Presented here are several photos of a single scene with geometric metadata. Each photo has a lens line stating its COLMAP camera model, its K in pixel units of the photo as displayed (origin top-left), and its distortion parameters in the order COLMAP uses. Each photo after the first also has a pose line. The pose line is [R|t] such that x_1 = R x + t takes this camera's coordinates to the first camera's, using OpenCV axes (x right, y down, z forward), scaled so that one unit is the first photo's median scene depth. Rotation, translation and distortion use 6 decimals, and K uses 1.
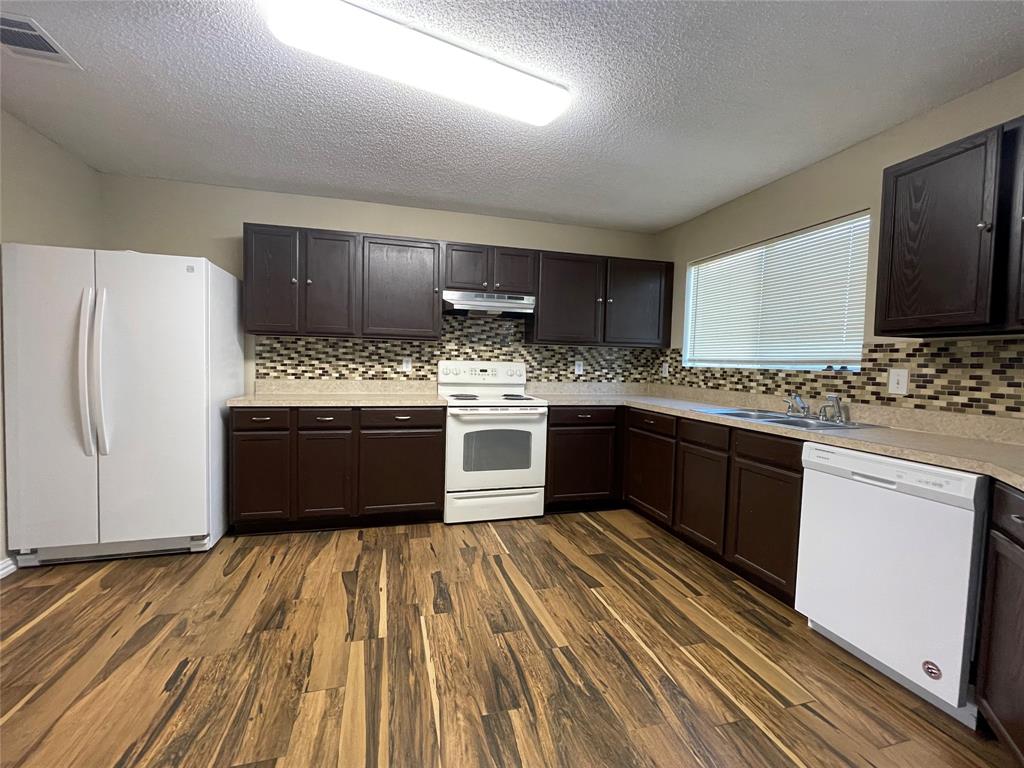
lens RADIAL K [[439.5, 0, 507.1], [0, 439.5, 380.4], [0, 0, 1]] dist [-0.002165, -0.000368]
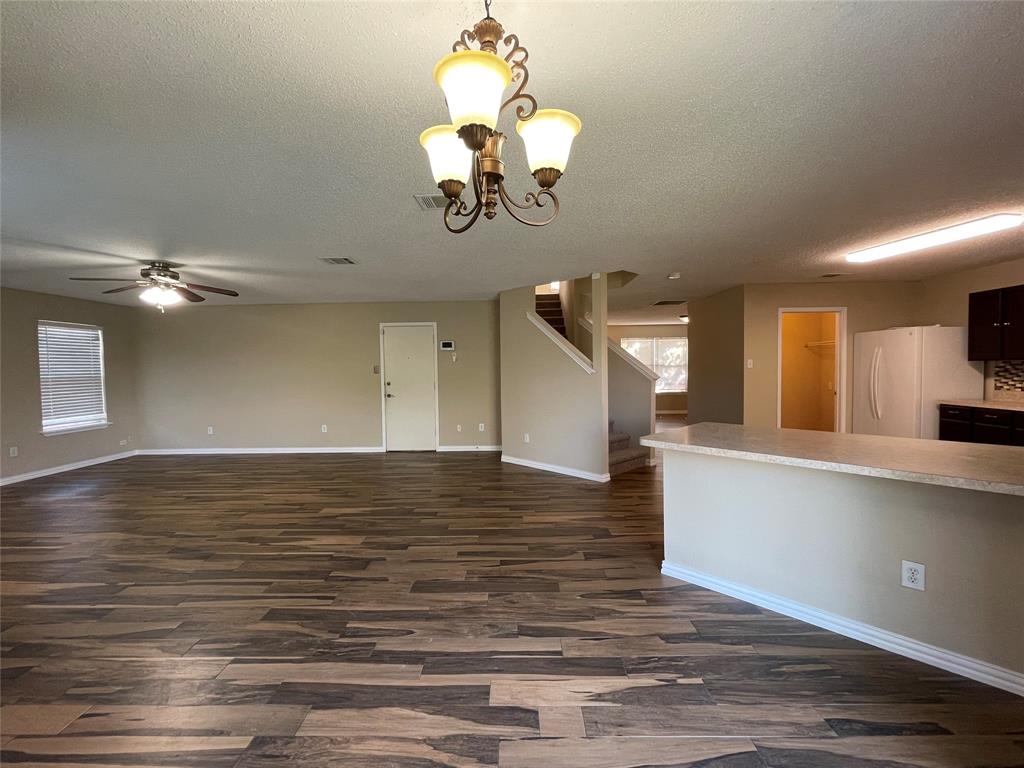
lens RADIAL K [[439.5, 0, 507.1], [0, 439.5, 380.4], [0, 0, 1]] dist [-0.002165, -0.000368]
pose [[-0.289685, 0.010639, -0.957063, 1.407309], [-0.033370, 0.999218, 0.021208, -0.012981], [0.956540, 0.038081, -0.289103, -0.157323]]
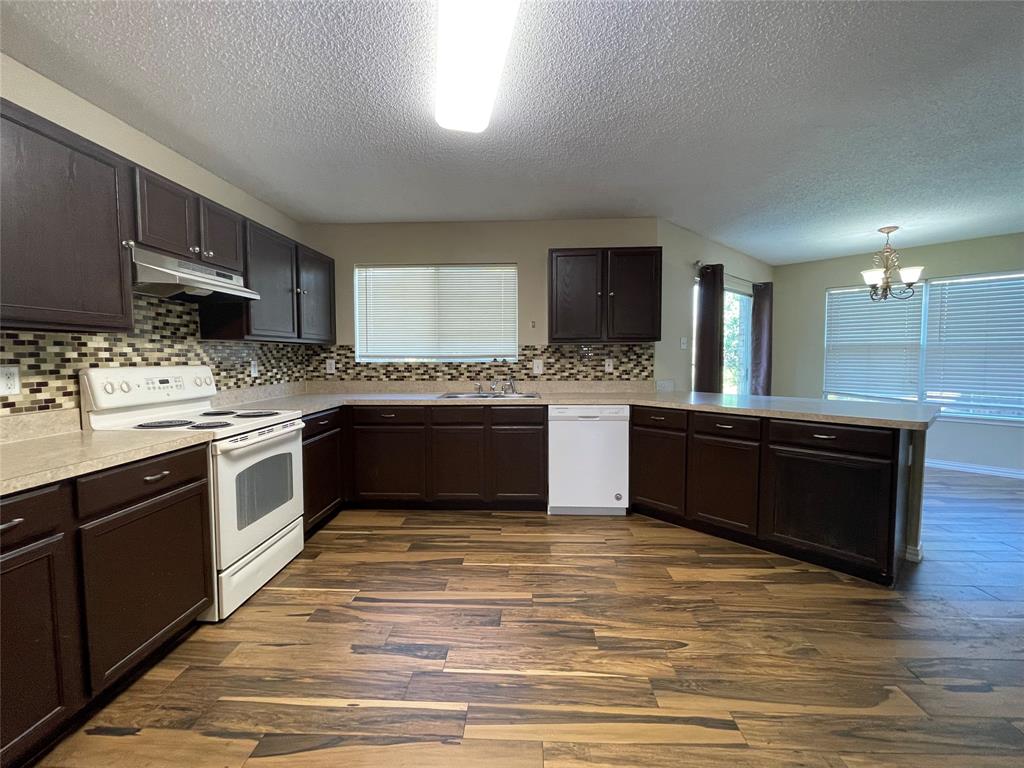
lens RADIAL K [[439.5, 0, 507.1], [0, 439.5, 380.4], [0, 0, 1]] dist [-0.002165, -0.000368]
pose [[0.312438, -0.078544, 0.946685, -0.593476], [0.052716, 0.996474, 0.065277, -0.045961], [-0.948474, 0.029510, 0.315477, 0.388712]]
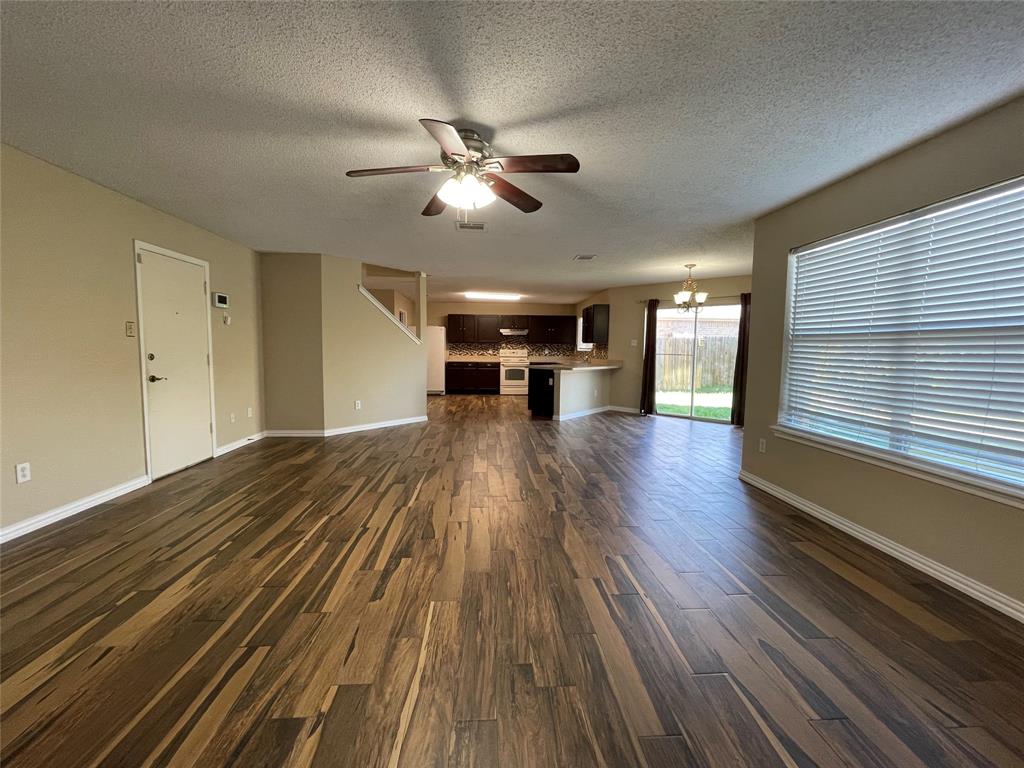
lens RADIAL K [[413.9, 0, 508.2], [0, 413.9, 382.2], [0, 0, 1]] dist [-0.001059, -0.000265]
pose [[0.977750, 0.002912, -0.209752, 0.640710], [0.004260, 0.999422, 0.033731, 0.109273], [0.209729, -0.033874, 0.977173, -2.324981]]
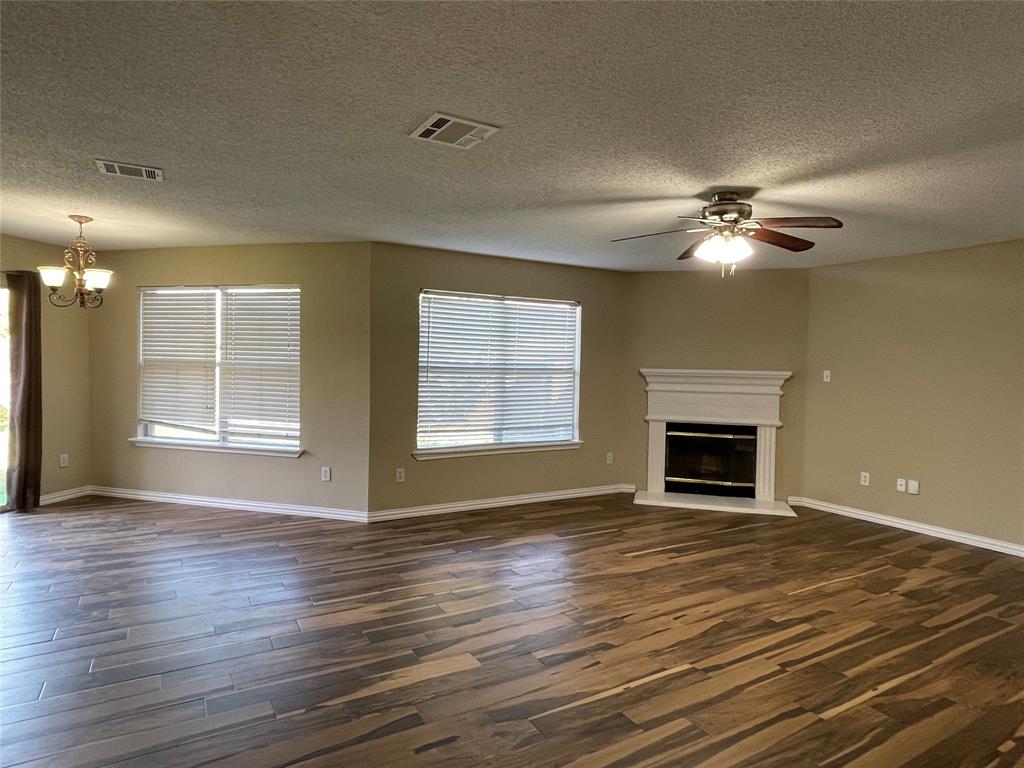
lens RADIAL K [[588.5, 0, 505.4], [0, 588.5, 384.3], [0, 0, 1]] dist [-0.001928, -0.000292]
pose [[-0.246091, -0.069787, 0.966731, -0.570824], [0.017169, 0.996934, 0.076338, -0.049561], [-0.969095, 0.035383, -0.244138, -0.921128]]
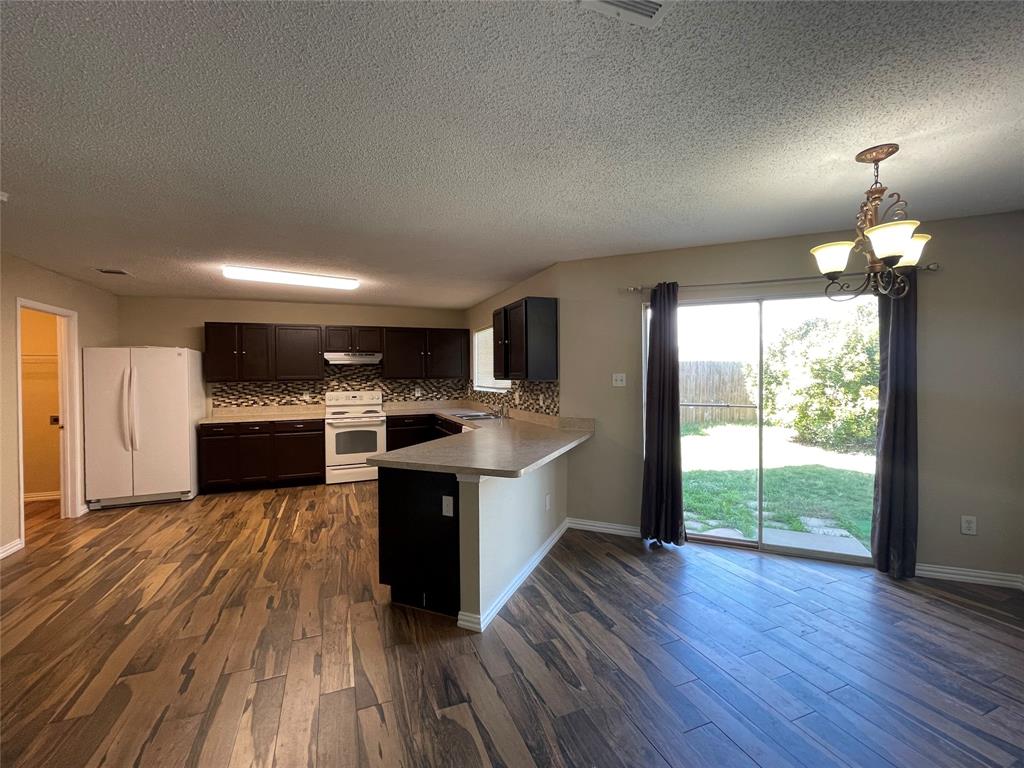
lens RADIAL K [[439.5, 0, 507.1], [0, 439.5, 380.4], [0, 0, 1]] dist [-0.002165, -0.000368]
pose [[0.994166, -0.036025, 0.101663, 0.427444], [0.038925, 0.998886, -0.026685, -0.021323], [-0.100588, 0.030487, 0.994461, -0.878229]]
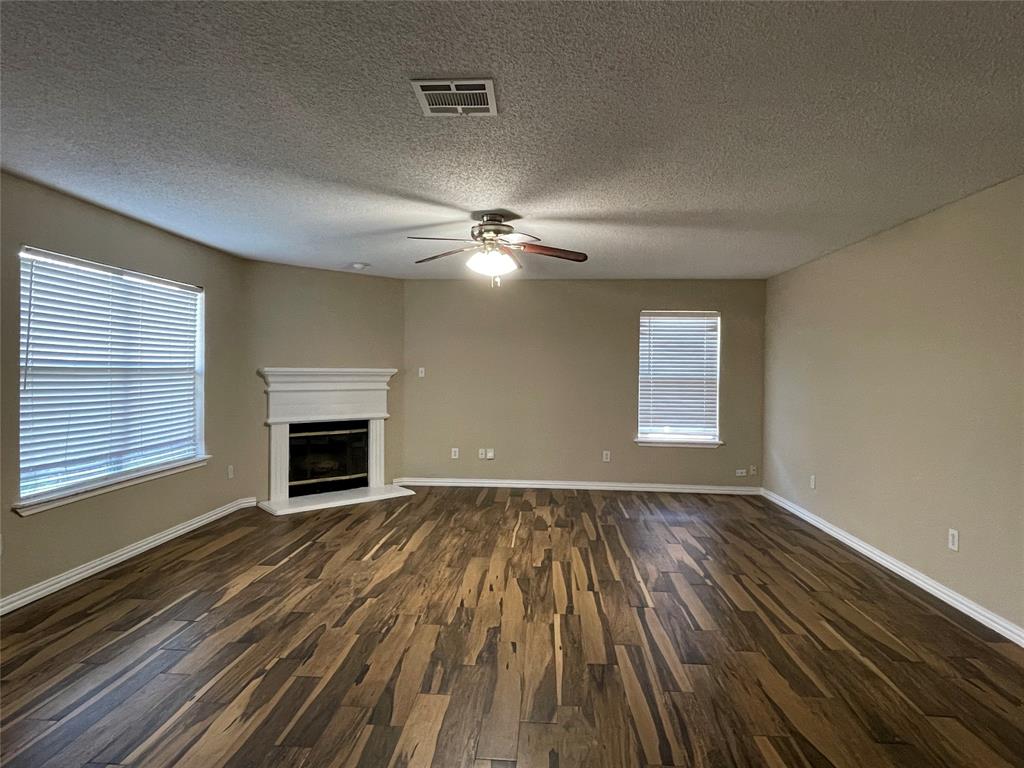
lens RADIAL K [[588.5, 0, 505.4], [0, 588.5, 384.3], [0, 0, 1]] dist [-0.001928, -0.000292]
pose [[-0.941875, -0.046322, 0.332754, -0.054519], [-0.022237, 0.996873, 0.075832, -0.044829], [-0.335227, 0.064025, -0.939960, -0.391484]]
